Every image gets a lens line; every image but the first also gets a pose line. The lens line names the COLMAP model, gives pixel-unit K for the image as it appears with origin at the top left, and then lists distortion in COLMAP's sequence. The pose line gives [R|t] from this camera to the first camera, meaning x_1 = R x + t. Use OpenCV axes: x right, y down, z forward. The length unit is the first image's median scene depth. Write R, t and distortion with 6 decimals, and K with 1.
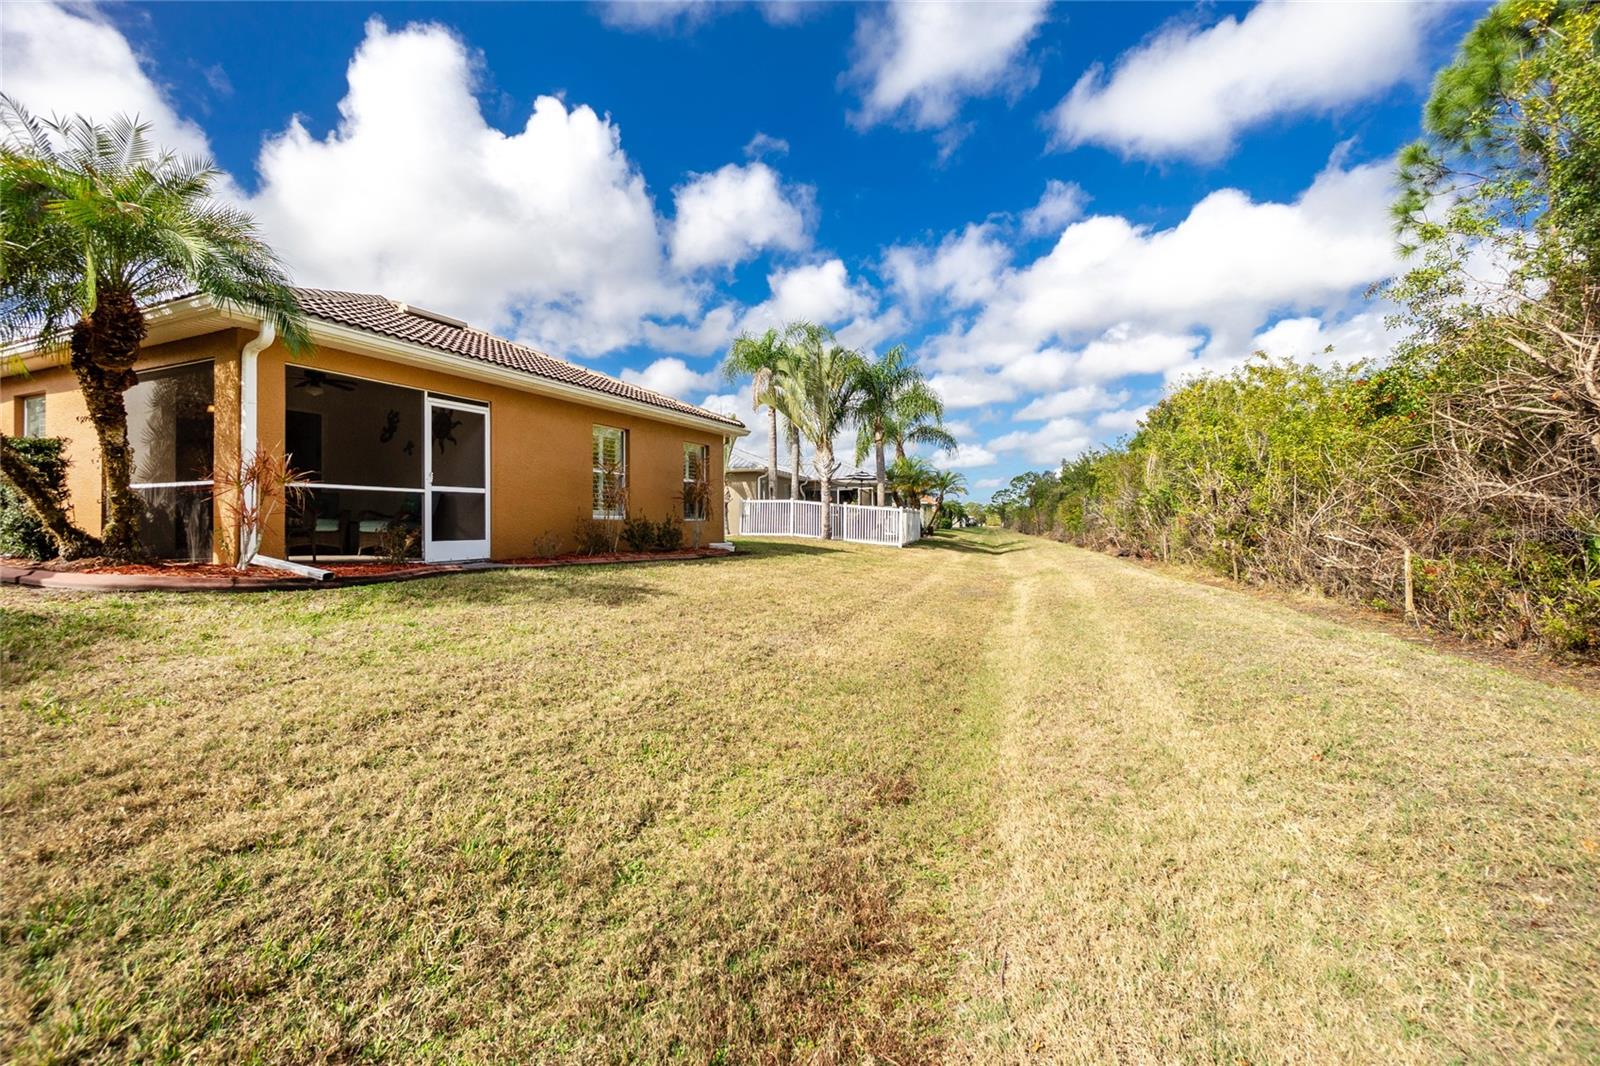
lens RADIAL K [[695.8, 0, 801.7], [0, 695.8, 519.7], [0, 0, 1]] dist [-0.002796, 0.002276]
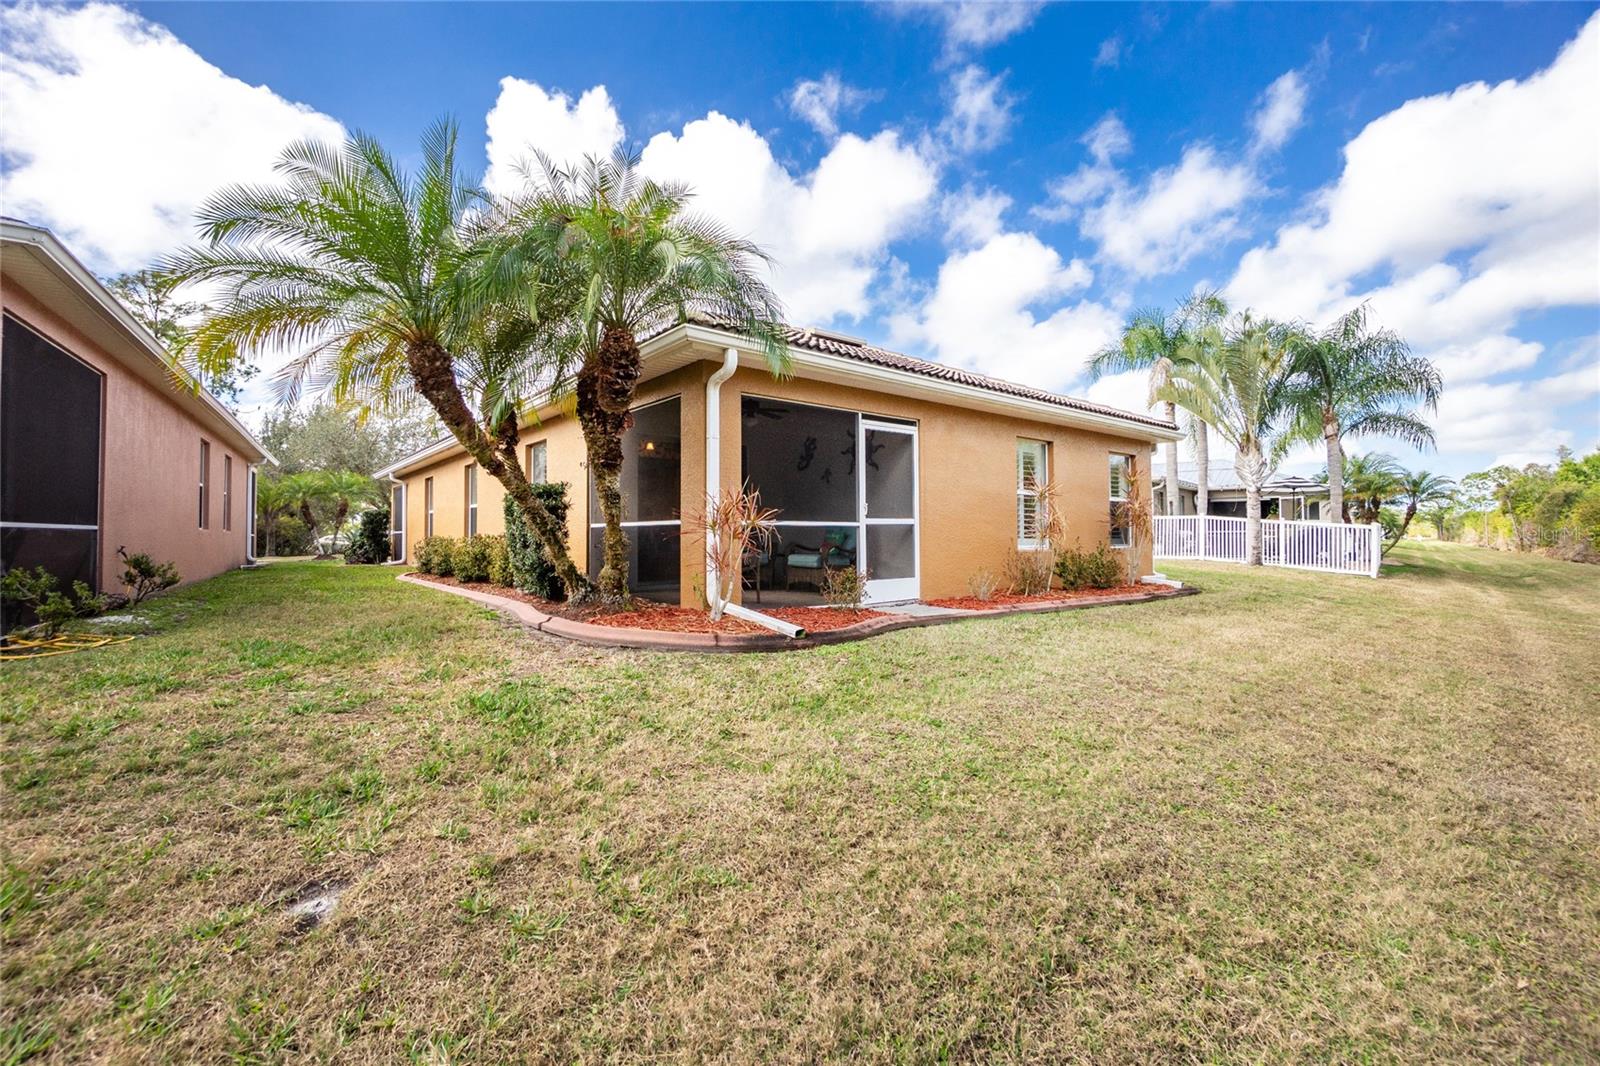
lens RADIAL K [[695.8, 0, 791.4], [0, 695.8, 530.3], [0, 0, 1]] dist [-0.002796, 0.002276]
pose [[0.895509, -0.005096, -0.445015, -0.222353], [0.004641, 0.999987, -0.002114, -0.032081], [0.445020, -0.000172, 0.895521, 0.162603]]
